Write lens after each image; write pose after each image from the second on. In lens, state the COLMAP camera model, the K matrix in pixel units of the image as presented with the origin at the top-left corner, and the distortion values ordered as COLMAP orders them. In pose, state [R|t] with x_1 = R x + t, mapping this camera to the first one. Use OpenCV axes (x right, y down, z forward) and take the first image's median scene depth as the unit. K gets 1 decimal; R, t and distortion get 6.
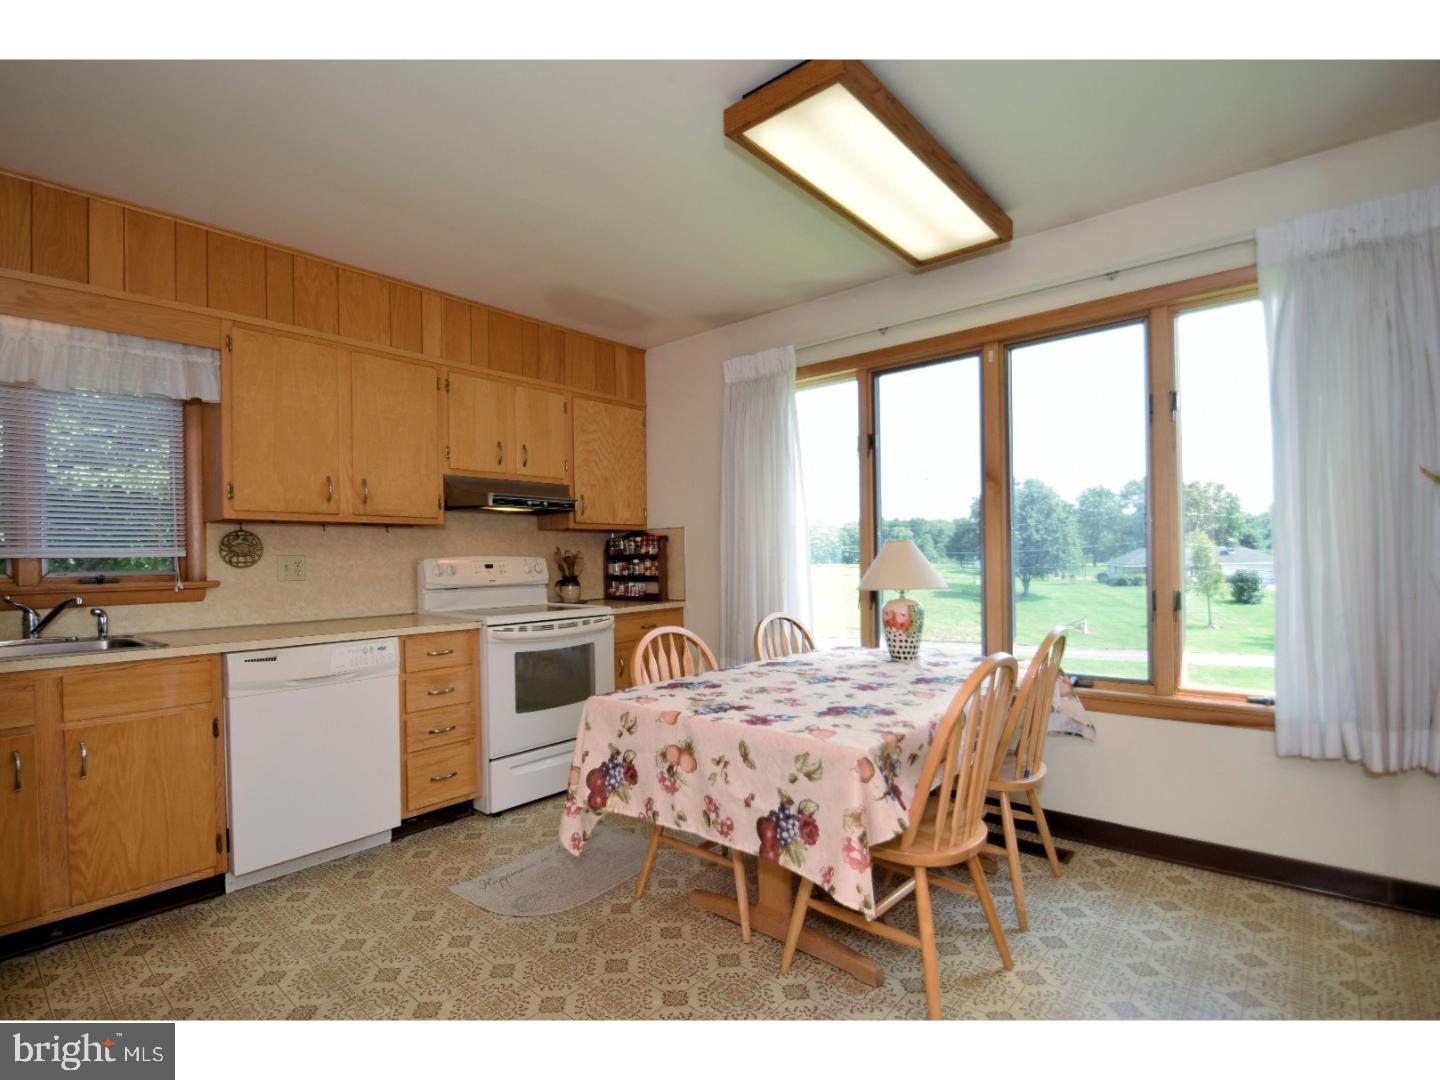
lens RADIAL K [[673.4, 0, 720.0], [0, 673.4, 540.0], [0, 0, 1]] dist [0.001761, 0.000340]
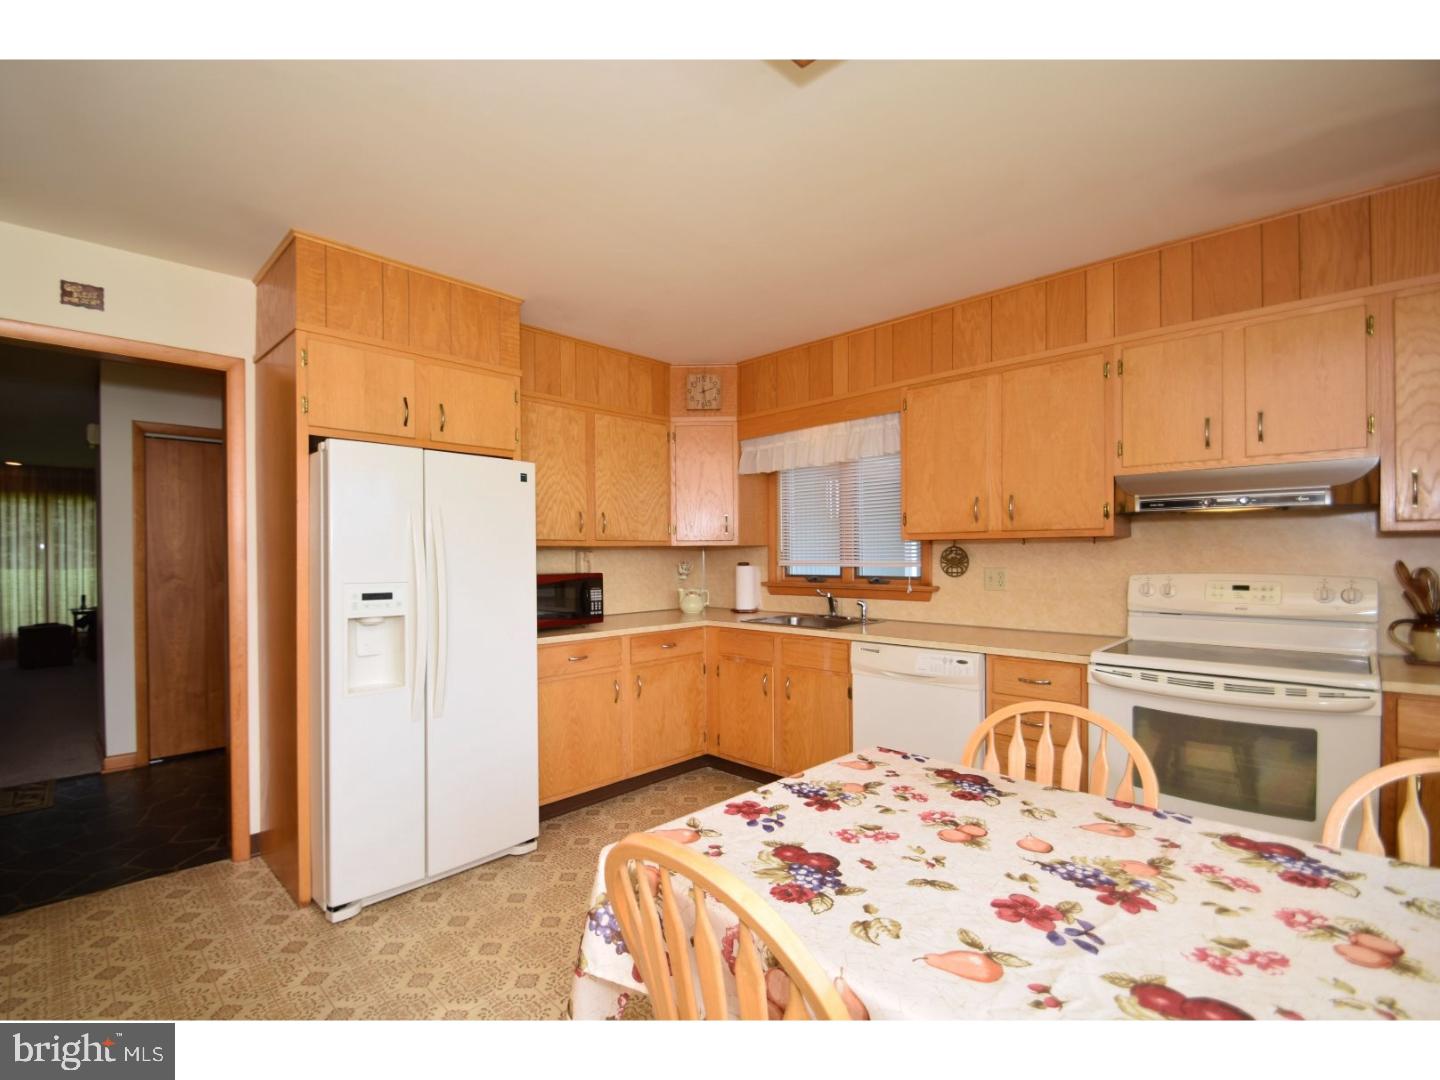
lens RADIAL K [[645.4, 0, 720.0], [0, 645.4, 550.5], [0, 0, 1]] dist [-0.002325, -0.000722]
pose [[-0.034590, 0.009898, -0.999353, 0.454973], [0.027871, 0.999572, 0.008936, -0.028075], [0.999013, -0.027544, -0.034851, 0.591818]]
